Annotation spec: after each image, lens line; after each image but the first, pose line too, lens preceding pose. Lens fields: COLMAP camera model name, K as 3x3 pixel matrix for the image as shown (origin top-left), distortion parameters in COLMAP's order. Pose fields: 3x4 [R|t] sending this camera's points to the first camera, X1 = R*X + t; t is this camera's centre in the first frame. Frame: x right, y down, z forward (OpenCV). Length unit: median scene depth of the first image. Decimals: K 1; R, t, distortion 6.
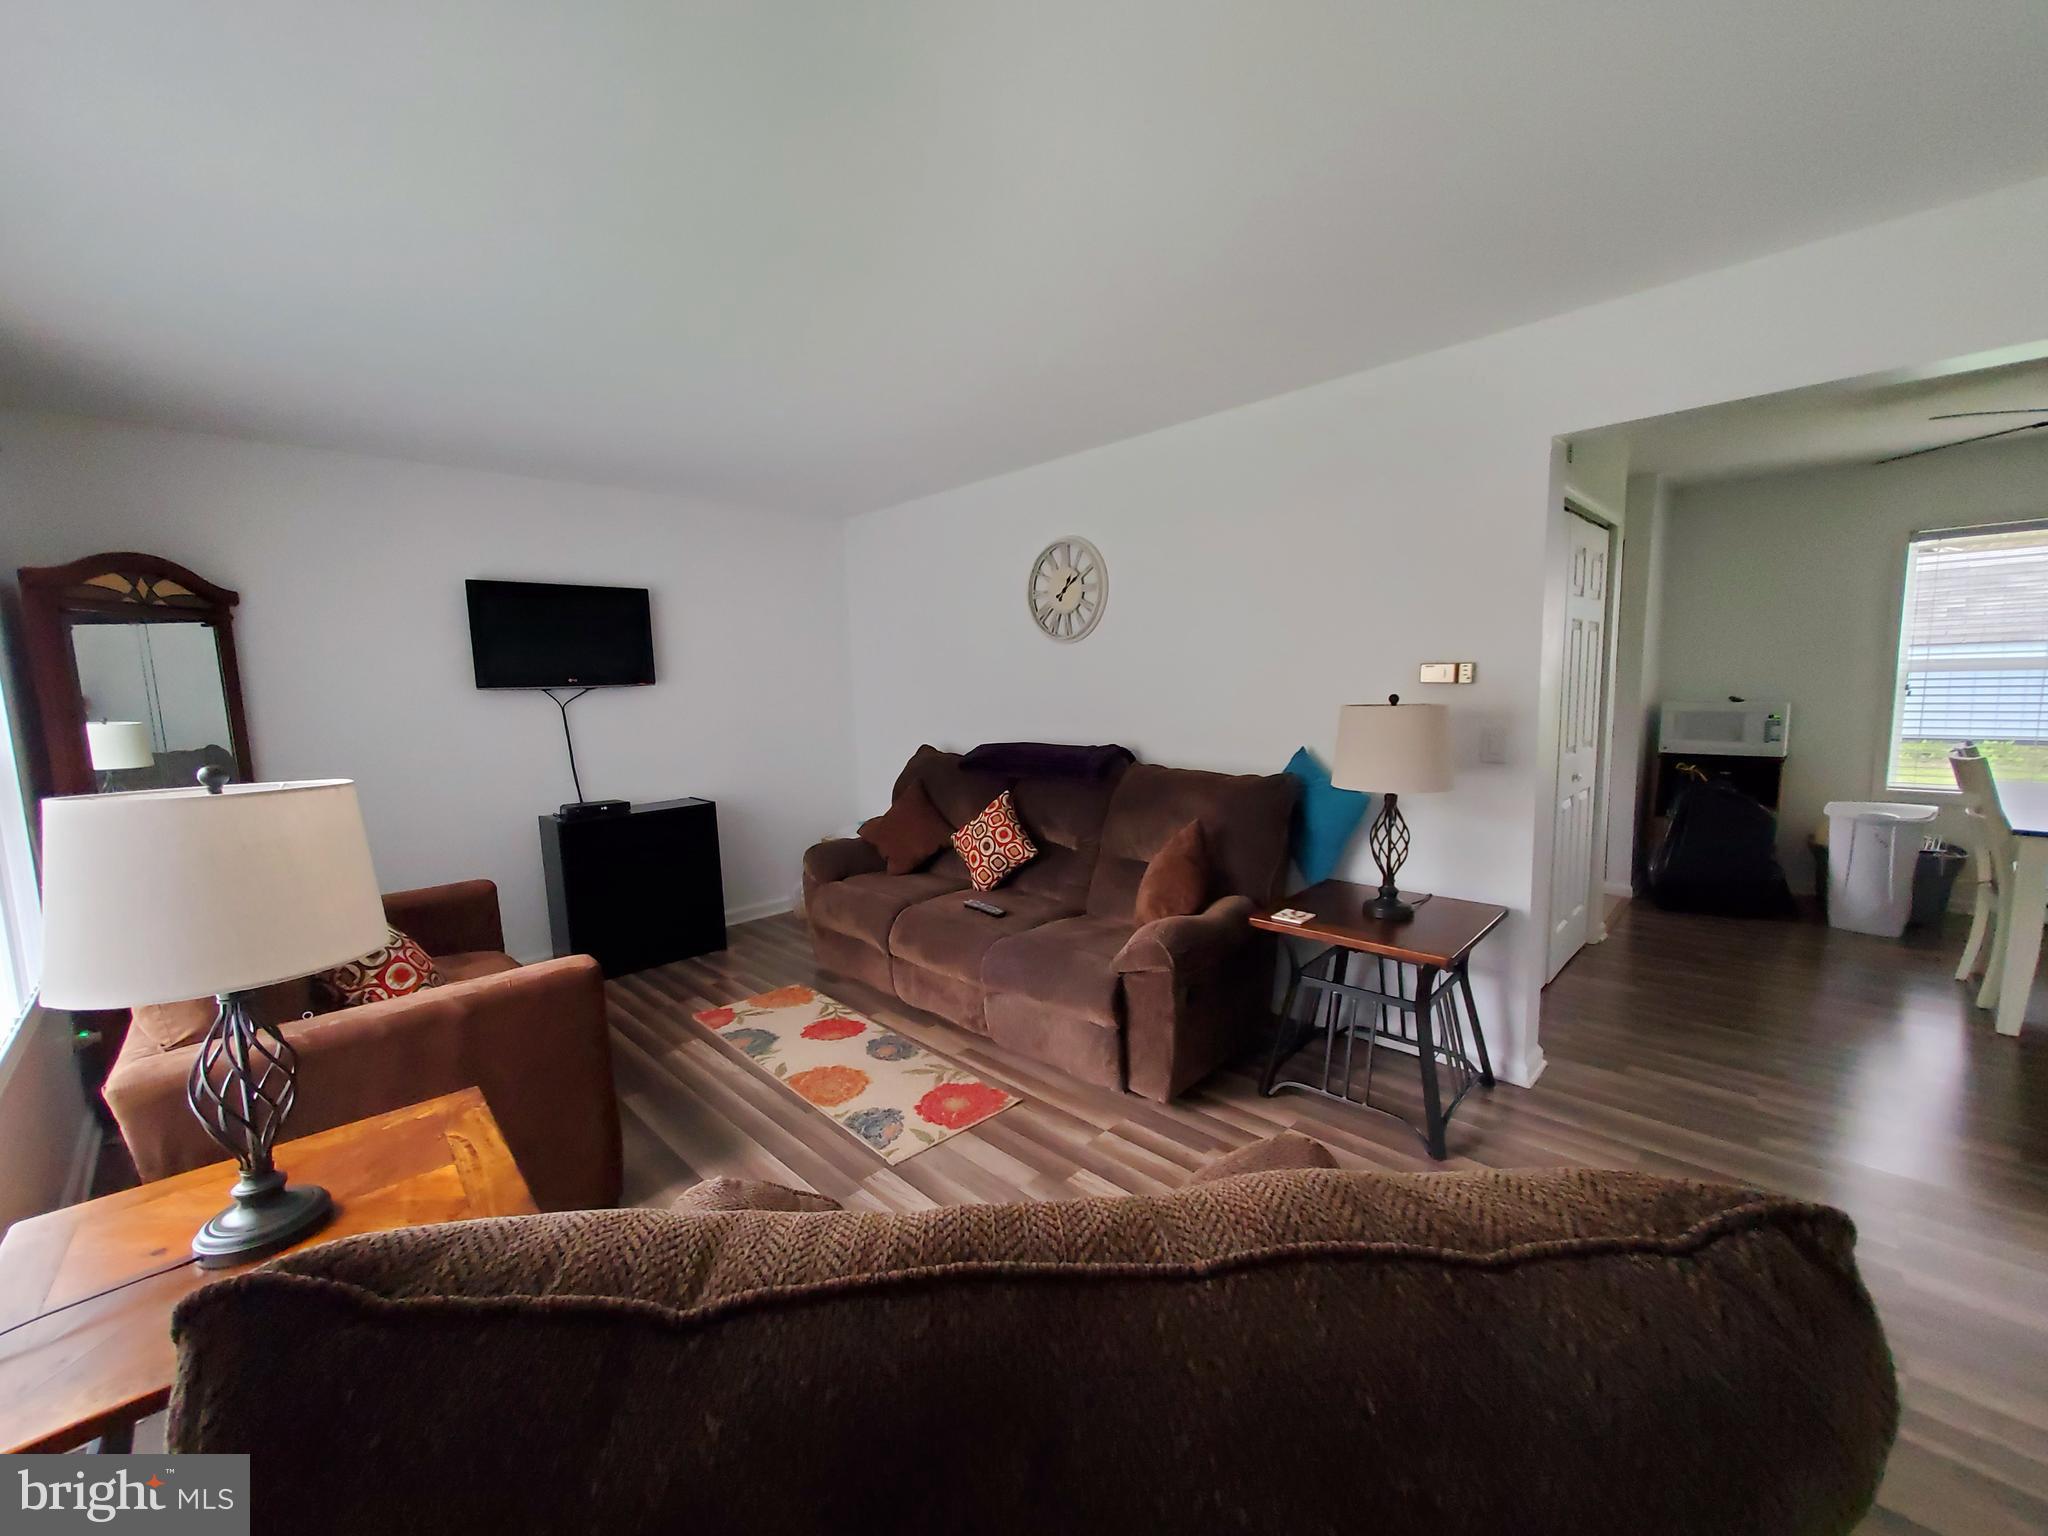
lens RADIAL K [[811.7, 0, 1021.1], [0, 811.7, 772.8], [0, 0, 1]] dist [0.002510, 0.000206]
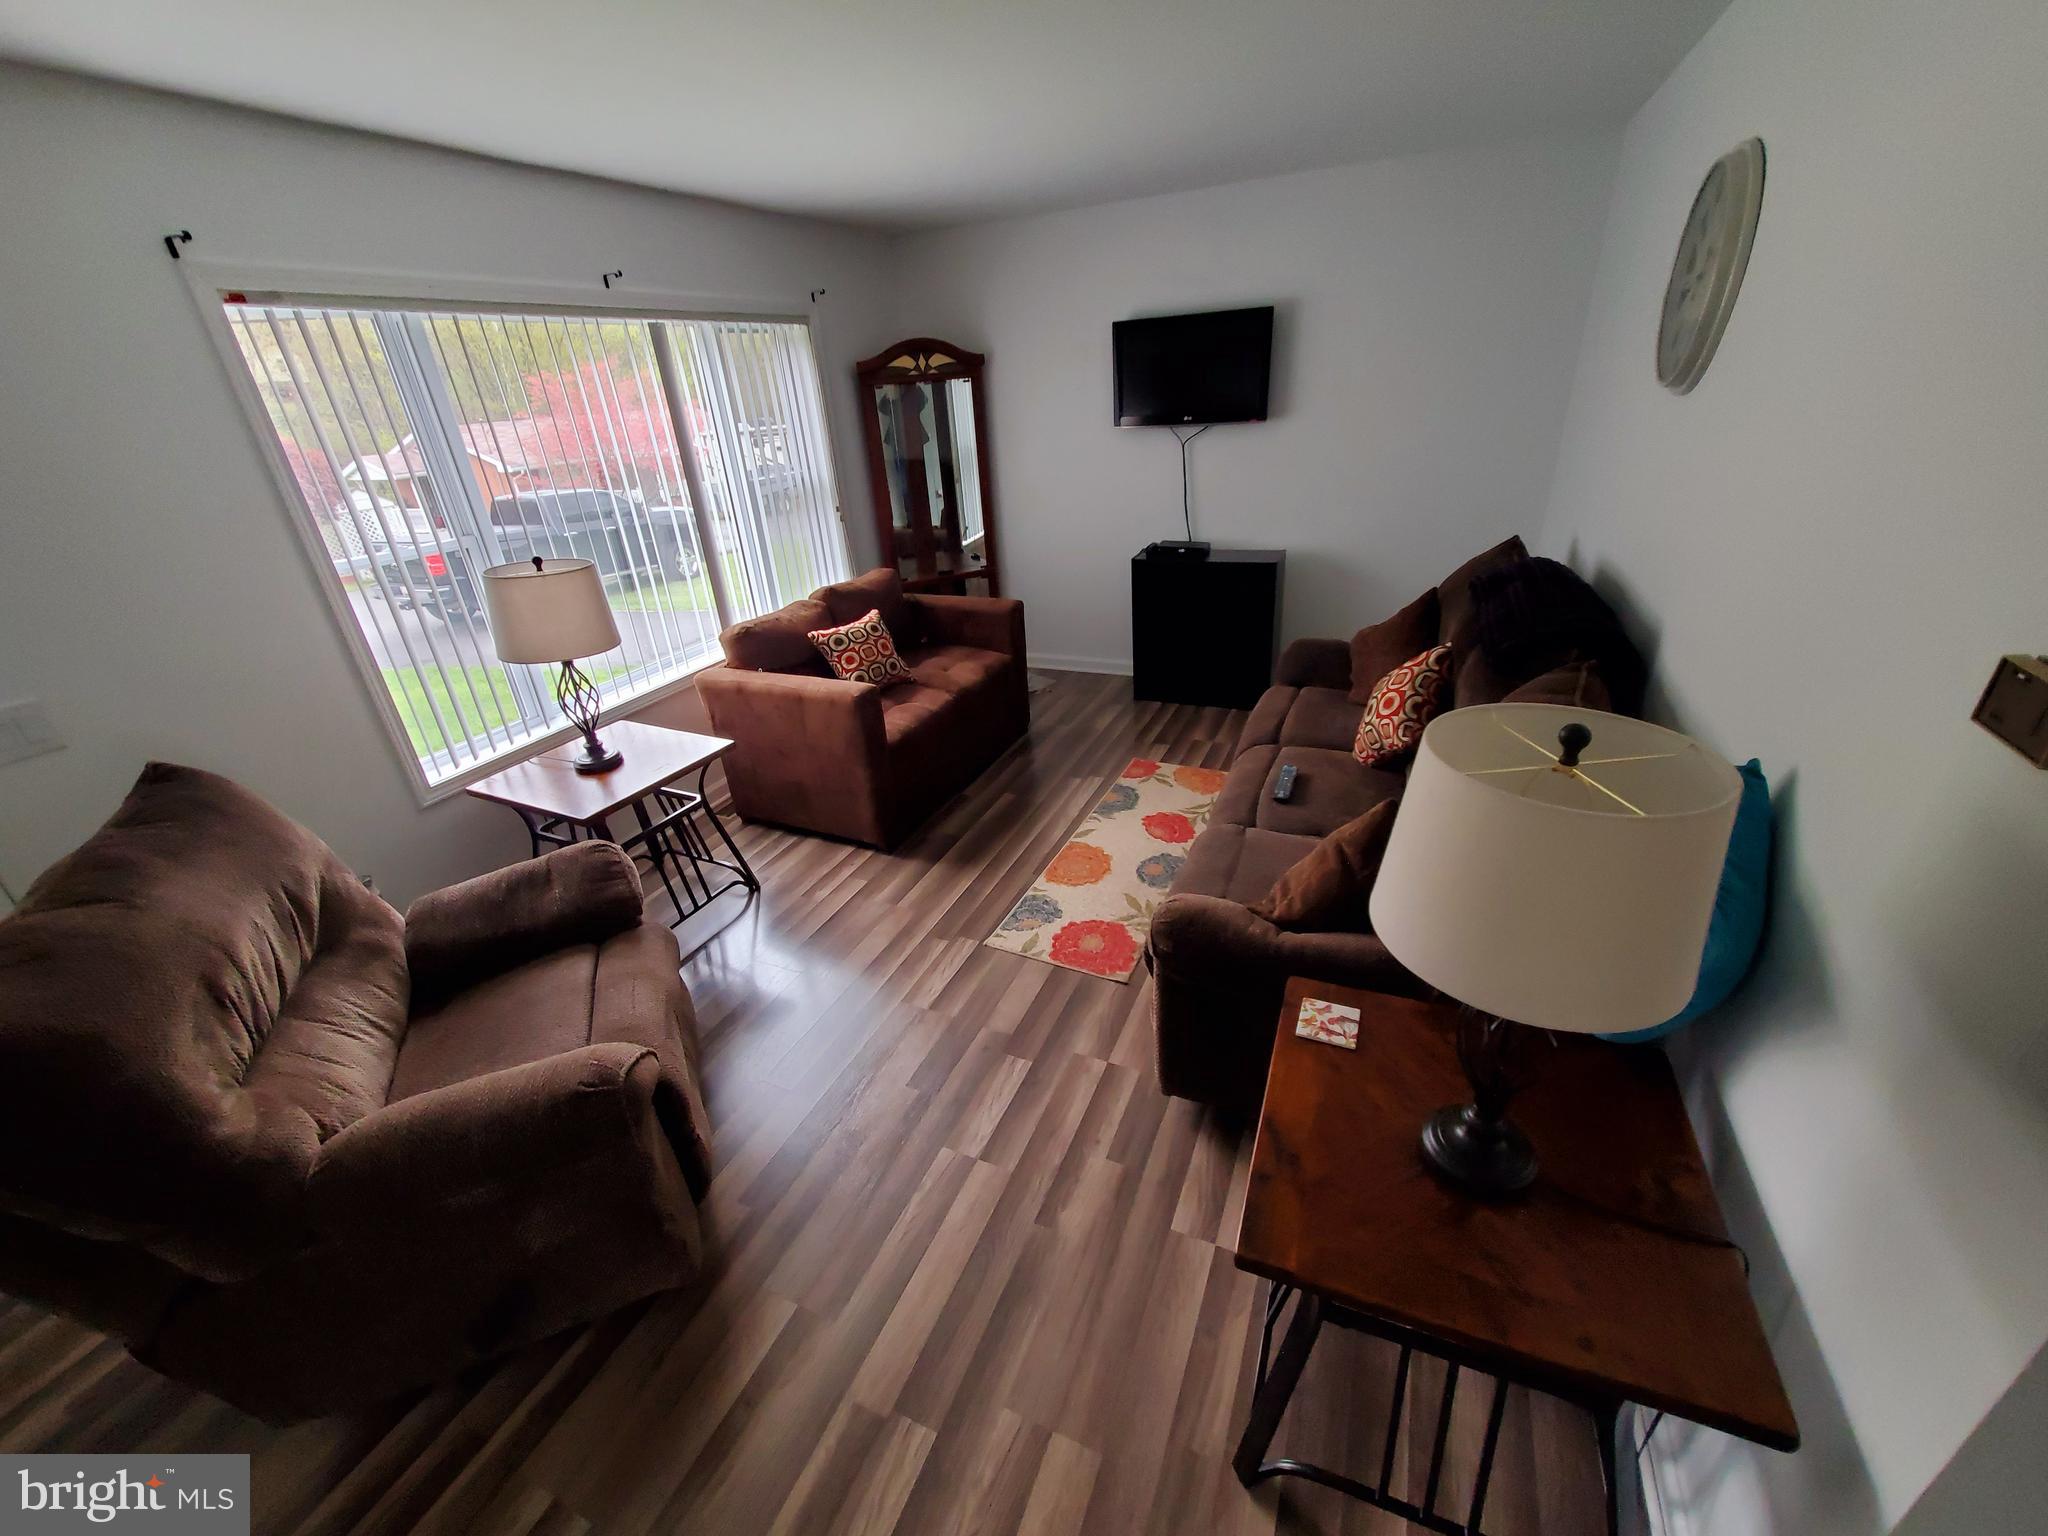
lens RADIAL K [[811.7, 0, 1023.4], [0, 811.7, 769.1], [0, 0, 1]] dist [0.002510, 0.000206]
pose [[0.355026, 0.414723, -0.837831, 0.555467], [-0.054591, 0.903882, 0.424285, -0.178940], [0.933261, -0.104895, 0.343542, 0.522989]]
